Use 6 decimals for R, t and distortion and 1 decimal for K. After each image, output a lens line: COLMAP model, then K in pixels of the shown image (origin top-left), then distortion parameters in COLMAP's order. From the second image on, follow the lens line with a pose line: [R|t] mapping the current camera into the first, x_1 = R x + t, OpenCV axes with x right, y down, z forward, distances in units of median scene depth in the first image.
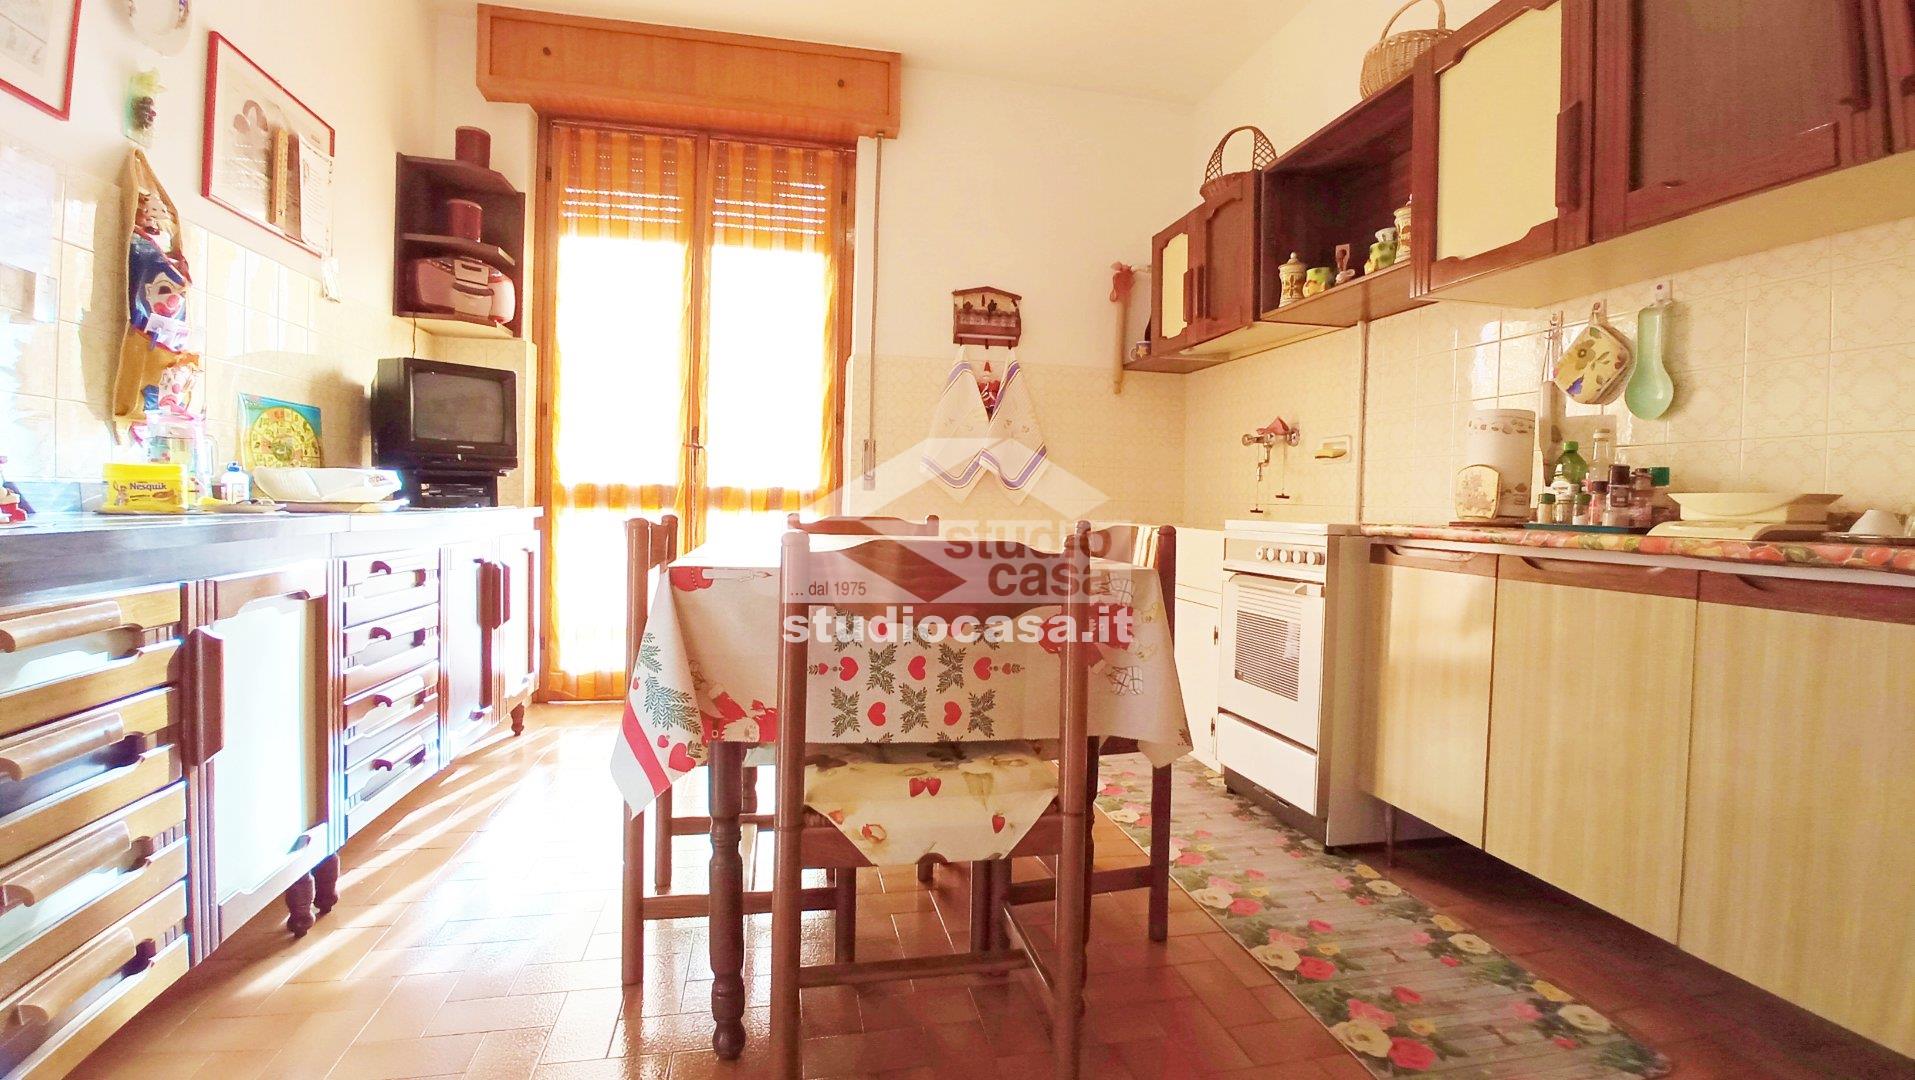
lens RADIAL K [[858.8, 0, 957.3], [0, 858.8, 530.5], [0, 0, 1]] dist [-0.019957, 0.001896]
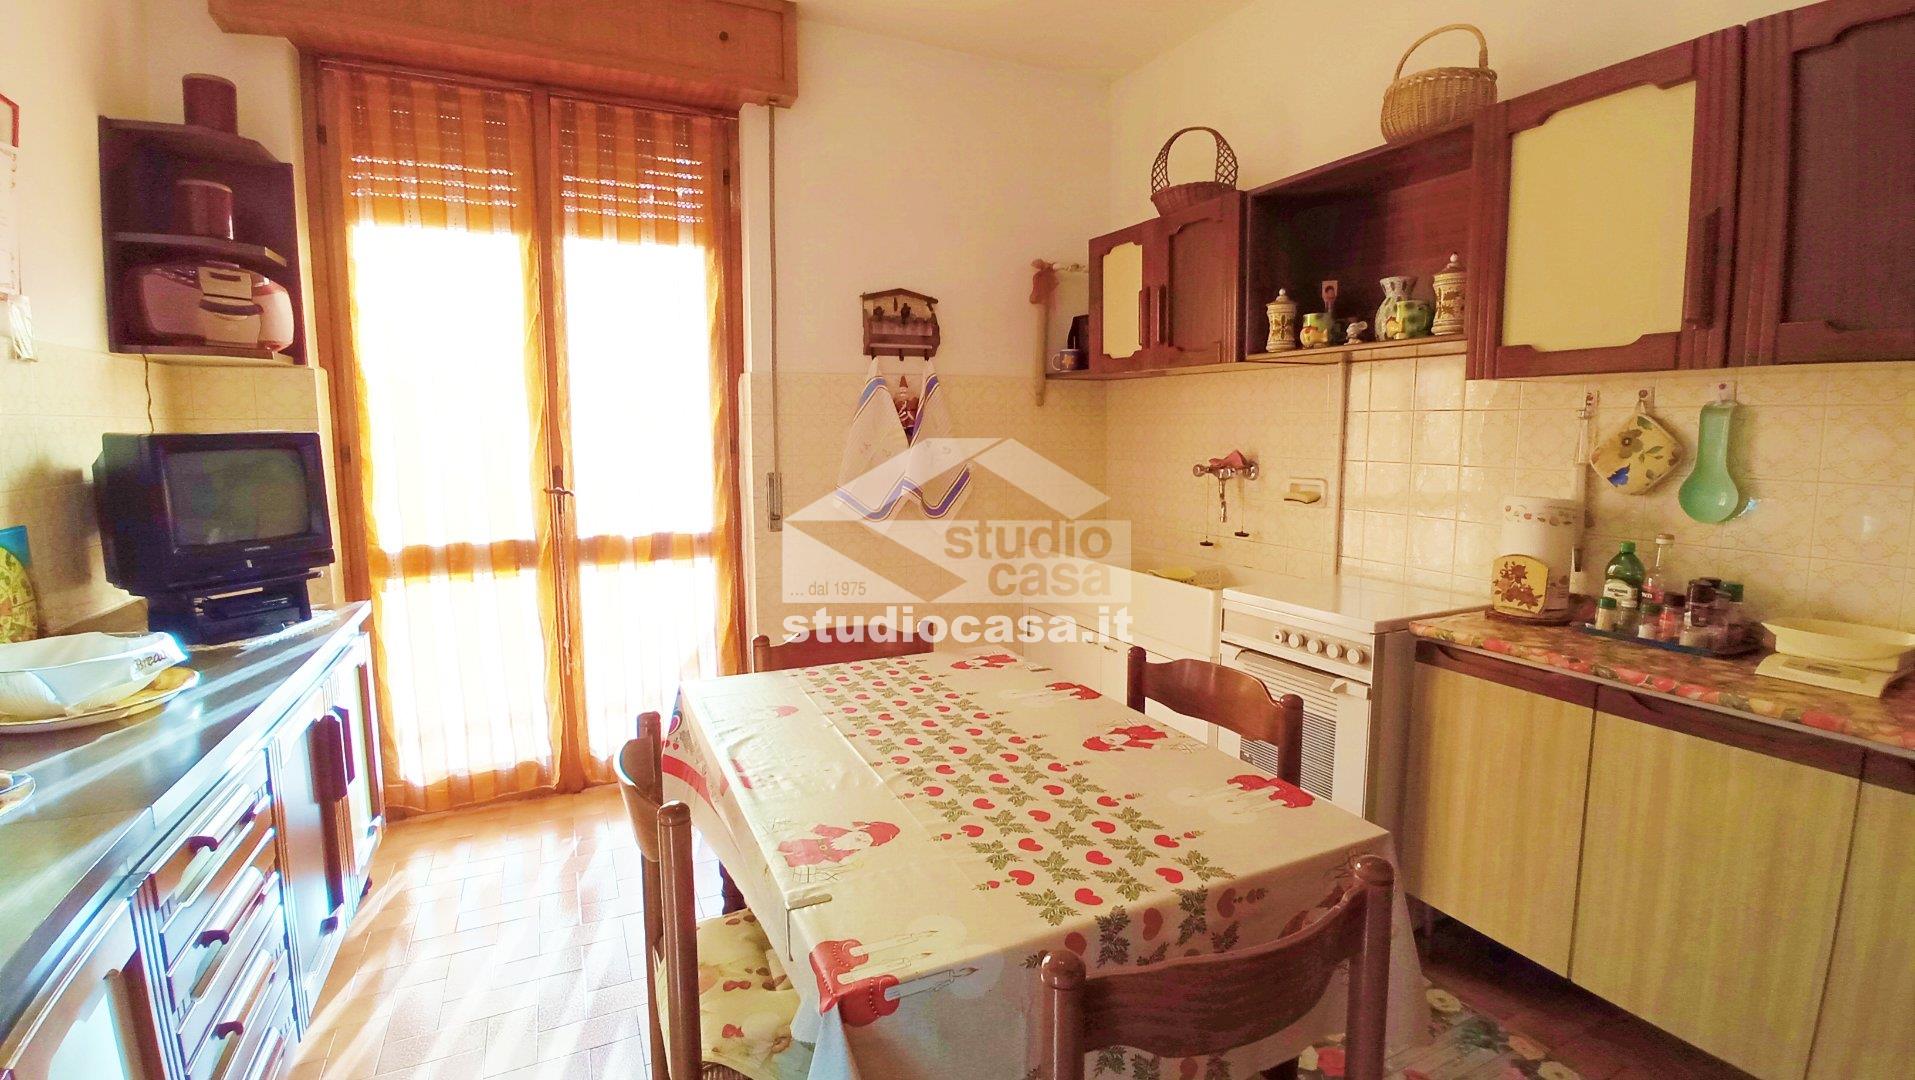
lens RADIAL K [[855.7, 0, 956.1], [0, 855.7, 532.4], [0, 0, 1]] dist [-0.010447, -0.004801]
pose [[0.971990, -0.053890, 0.228761, -0.141972], [0.033176, 0.995071, 0.093449, -0.136118], [-0.232670, -0.083242, 0.968987, 0.144006]]
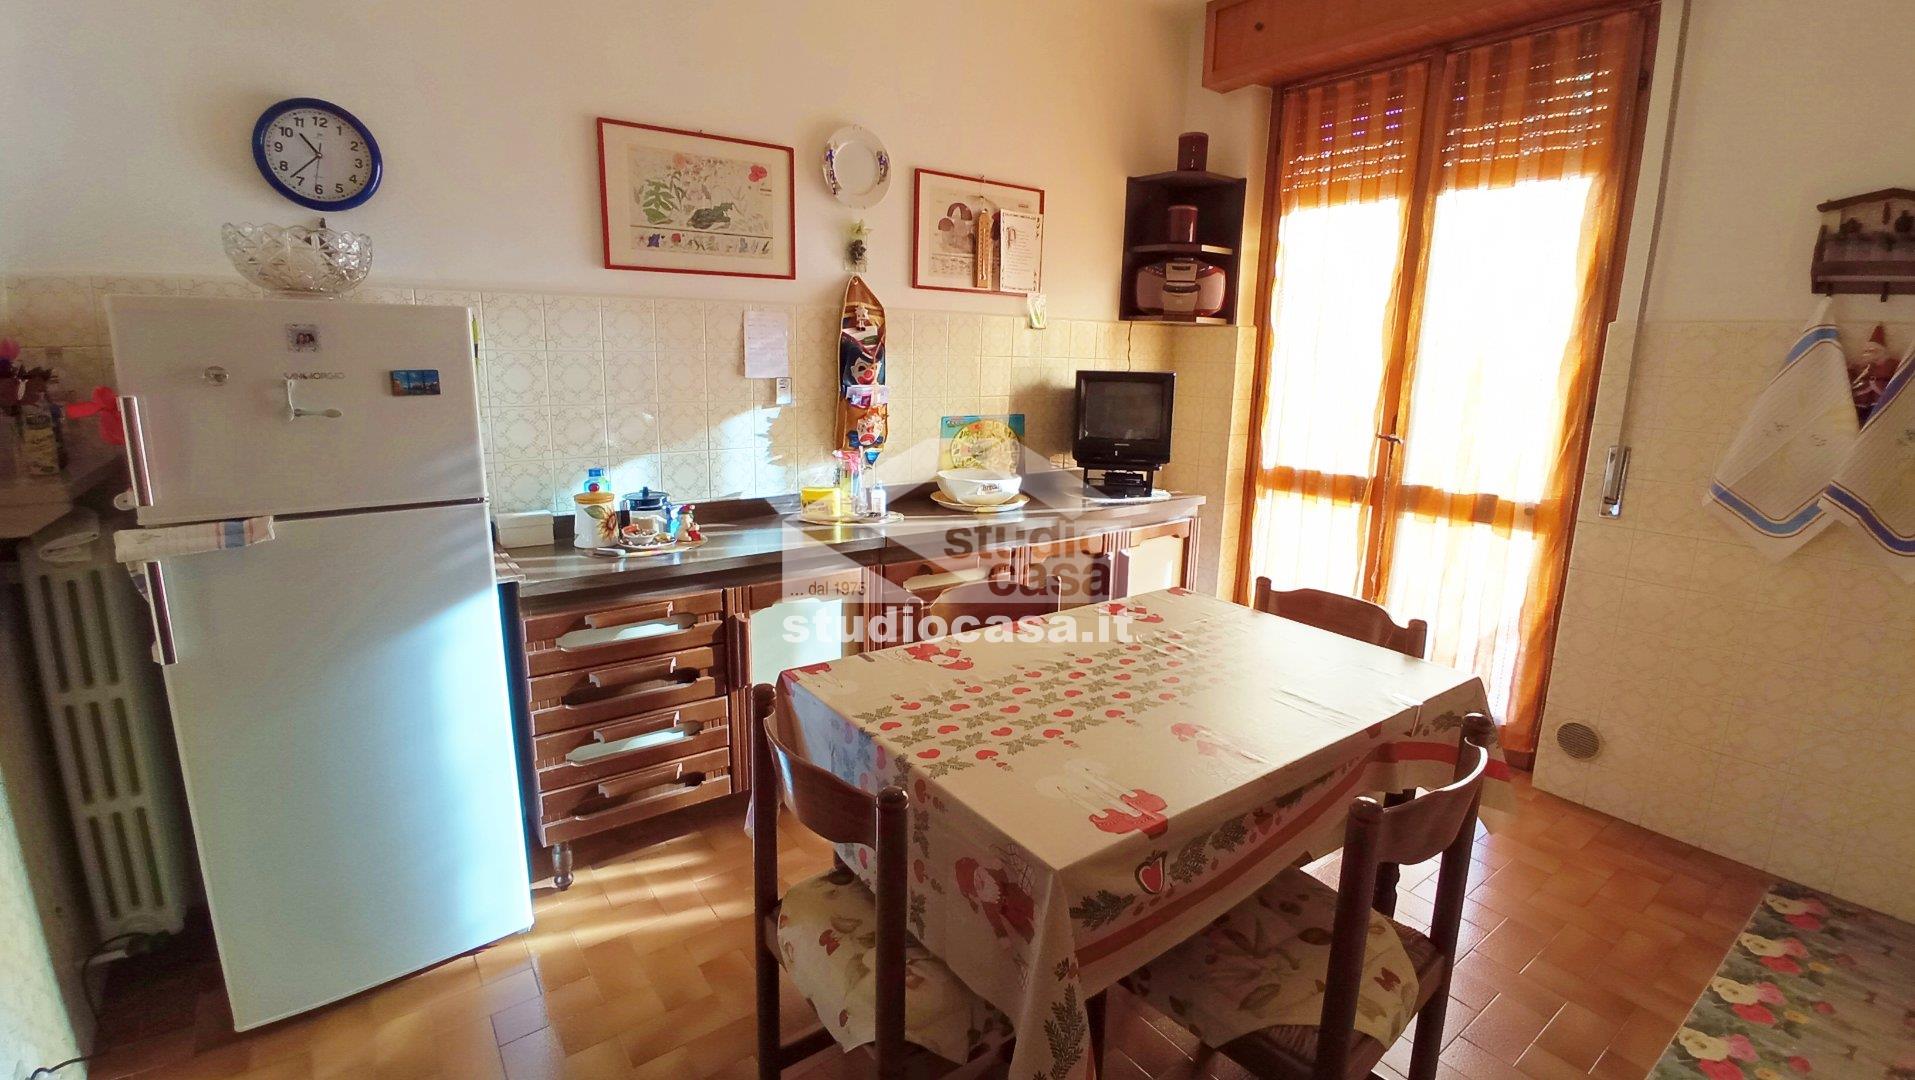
lens RADIAL K [[838.9, 0, 952.1], [0, 838.9, 531.4], [0, 0, 1]] dist [-0.018724, -0.015764]
pose [[0.418764, 0.177949, -0.890489, 0.308619], [-0.047844, 0.983574, 0.174051, -0.144882], [0.906834, -0.030282, 0.420399, 0.267069]]
